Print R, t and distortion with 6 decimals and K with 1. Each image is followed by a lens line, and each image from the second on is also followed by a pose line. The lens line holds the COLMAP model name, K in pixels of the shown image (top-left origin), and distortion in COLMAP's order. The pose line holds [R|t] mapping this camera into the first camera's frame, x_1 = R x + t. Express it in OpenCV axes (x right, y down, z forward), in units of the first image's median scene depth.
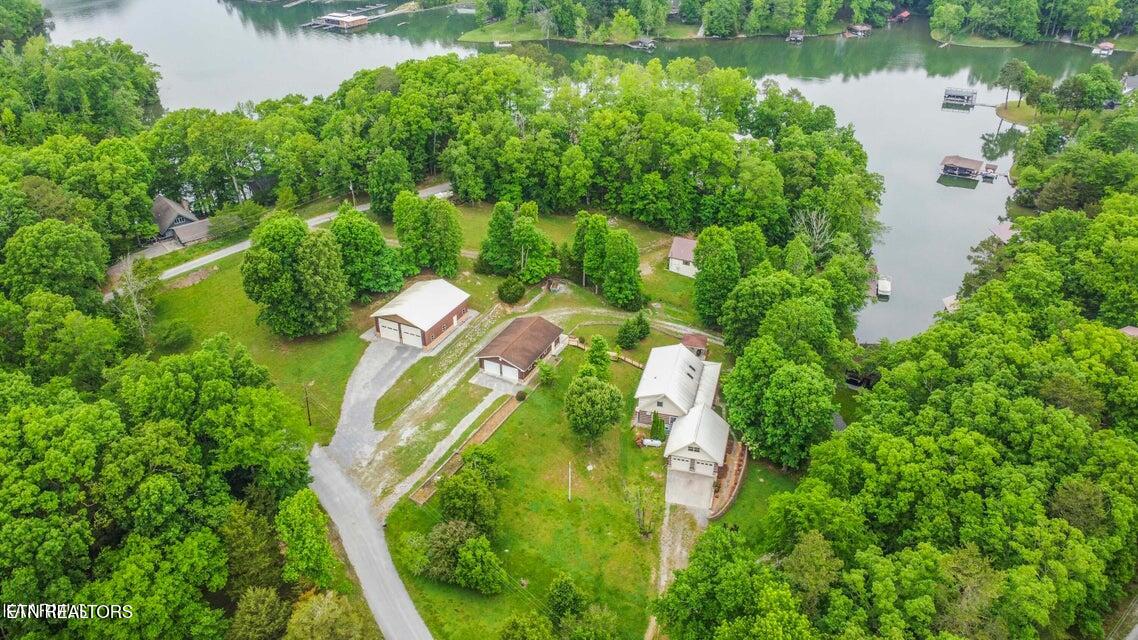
lens RADIAL K [[850.6, 0, 568.9], [0, 850.6, 319.6], [0, 0, 1]] dist [-0.004231, -0.000015]
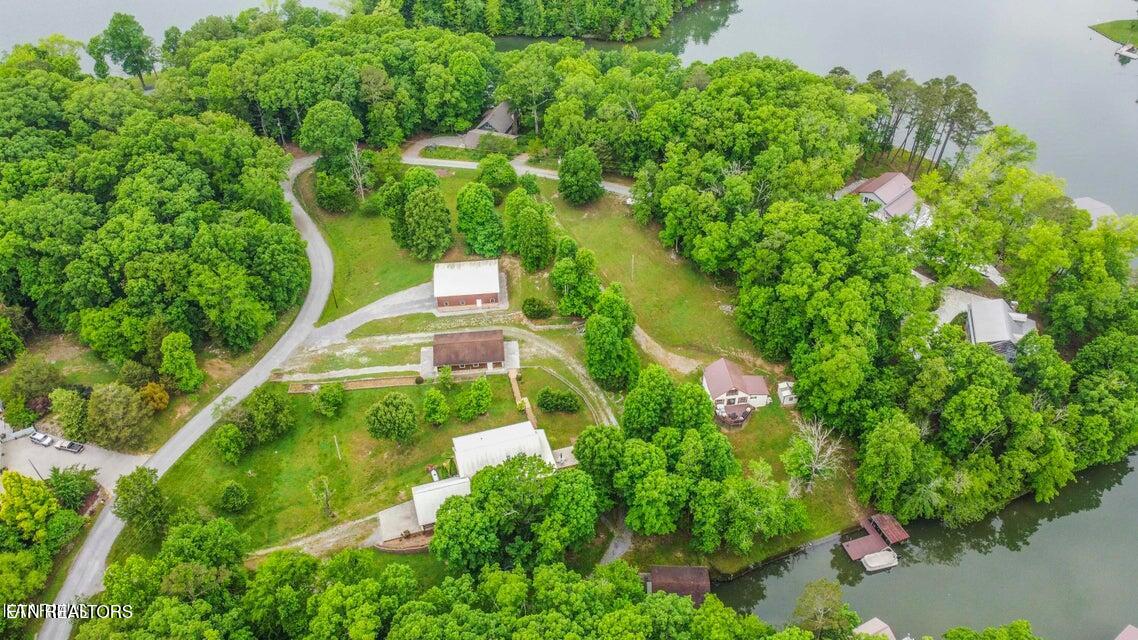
lens RADIAL K [[850.6, 0, 568.7], [0, 850.6, 320.7], [0, 0, 1]] dist [-0.004231, -0.000015]
pose [[0.539656, 0.556905, -0.631370, 0.815496], [-0.427901, 0.827297, 0.363980, -0.540177], [0.725032, 0.073740, 0.684756, 0.296426]]
